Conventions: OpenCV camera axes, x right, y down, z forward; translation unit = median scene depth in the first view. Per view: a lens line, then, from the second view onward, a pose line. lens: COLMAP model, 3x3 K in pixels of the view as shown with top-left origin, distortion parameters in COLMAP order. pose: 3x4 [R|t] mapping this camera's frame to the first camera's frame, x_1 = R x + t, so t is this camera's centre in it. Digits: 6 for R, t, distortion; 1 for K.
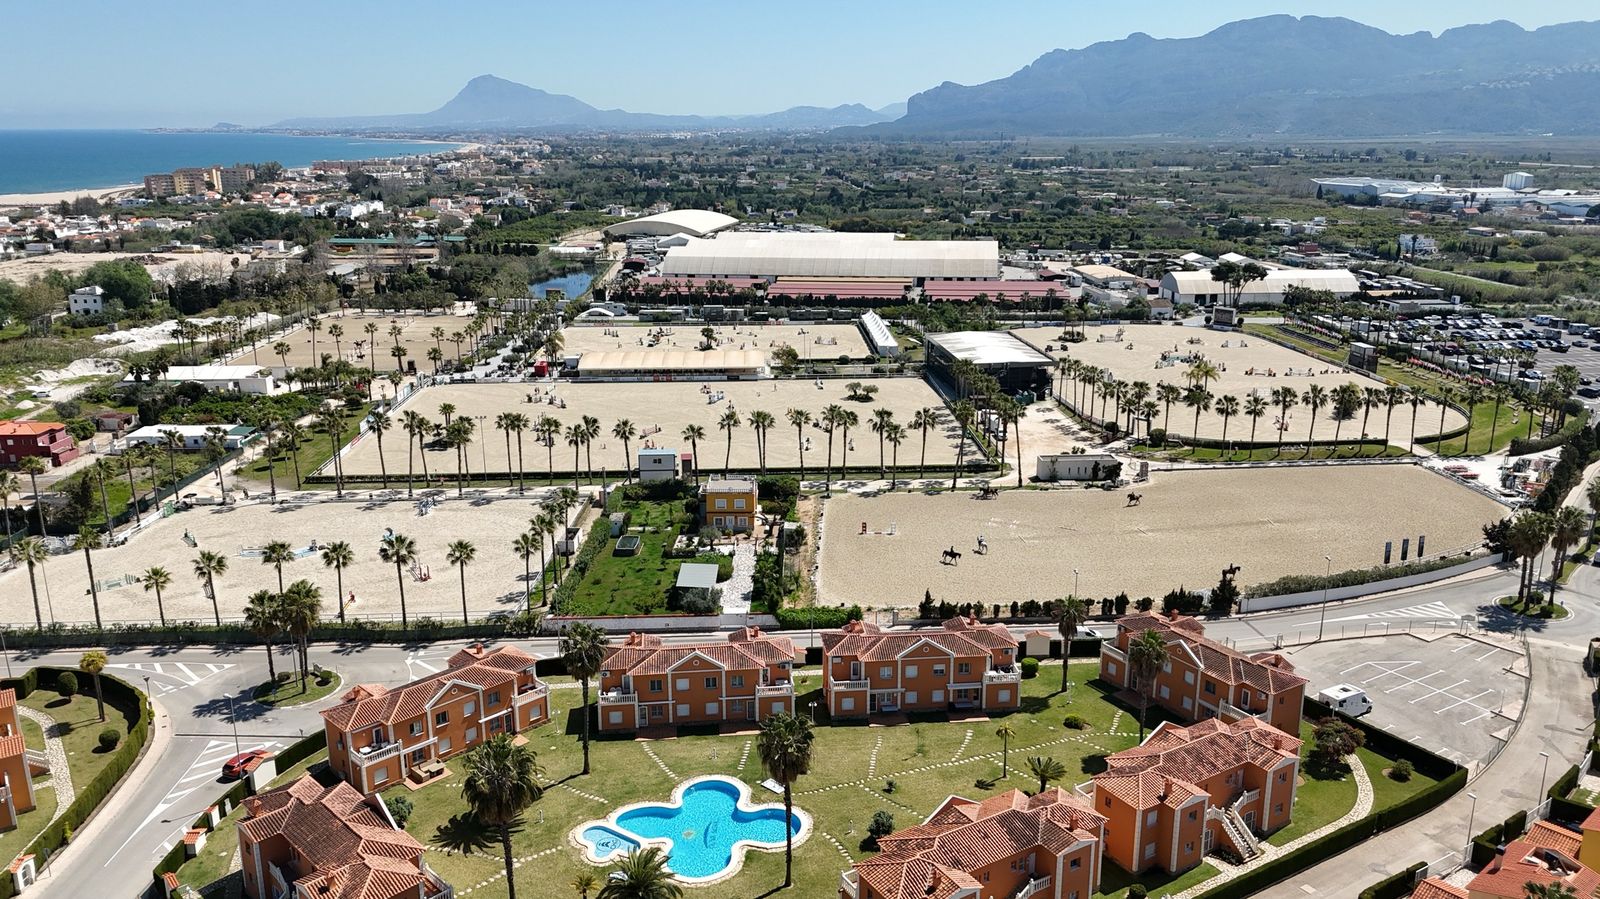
lens RADIAL K [[1158.2, 0, 800.0], [0, 1158.2, 449.5], [0, 0, 1]] dist [0.064667, -0.056392]
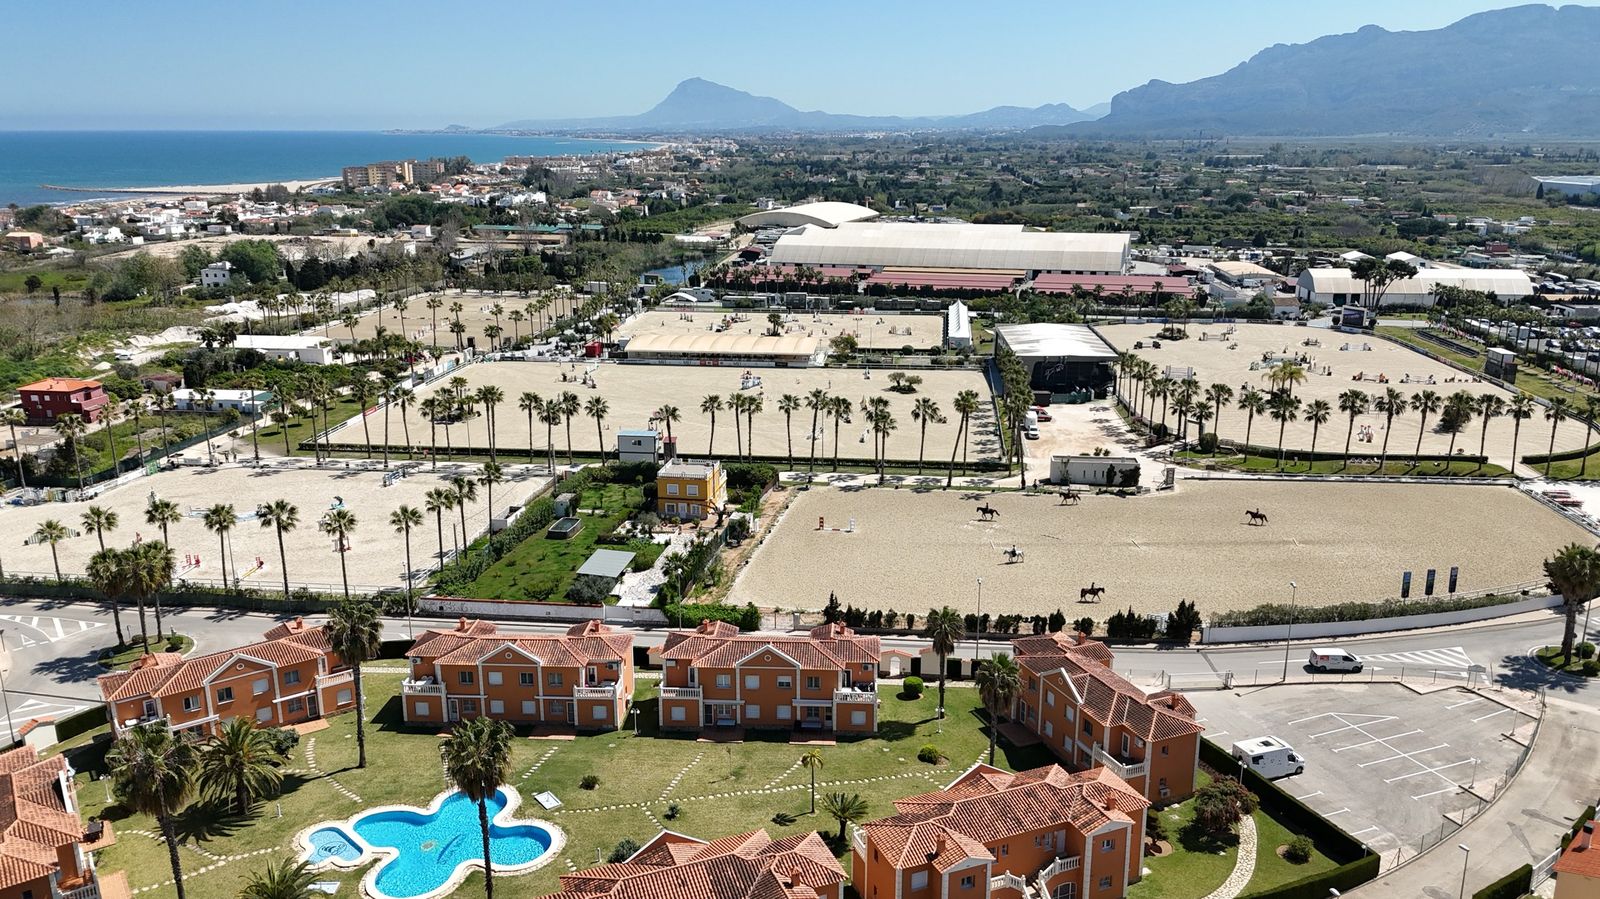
lens RADIAL K [[1158.2, 0, 800.0], [0, 1158.2, 449.5], [0, 0, 1]] dist [0.064667, -0.056392]
pose [[0.986700, 0.044492, -0.156345, 0.148528], [-0.044559, 0.999002, 0.003077, 0.006201], [0.156326, 0.003930, 0.987698, 0.077923]]
